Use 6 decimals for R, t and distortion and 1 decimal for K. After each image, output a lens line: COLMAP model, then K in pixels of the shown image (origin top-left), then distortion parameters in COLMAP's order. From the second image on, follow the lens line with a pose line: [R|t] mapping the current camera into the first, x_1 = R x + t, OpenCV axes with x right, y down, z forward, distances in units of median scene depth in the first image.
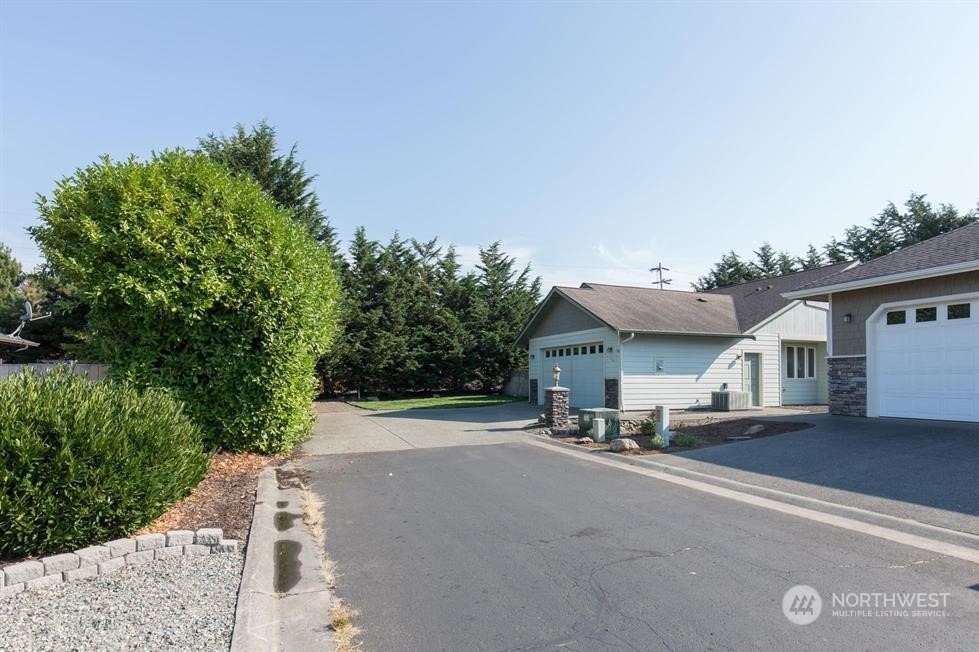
lens RADIAL K [[534.7, 0, 488.8], [0, 534.7, 356.5], [0, 0, 1]] dist [-0.050142, 0.000343]
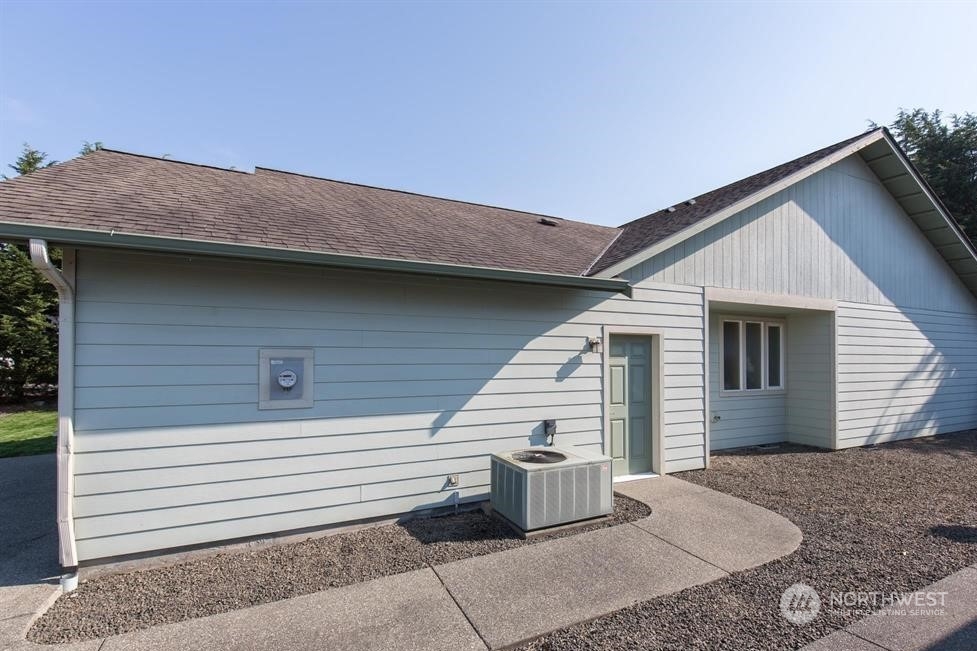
lens RADIAL K [[465.0, 0, 515.5], [0, 465.0, 347.0], [0, 0, 1]] dist [0.008889, -0.000425]
pose [[0.995718, 0.000024, 0.092447, 0.381406], [-0.001365, 0.999895, 0.014443, -0.002421], [-0.092437, -0.014507, 0.995613, 0.670362]]
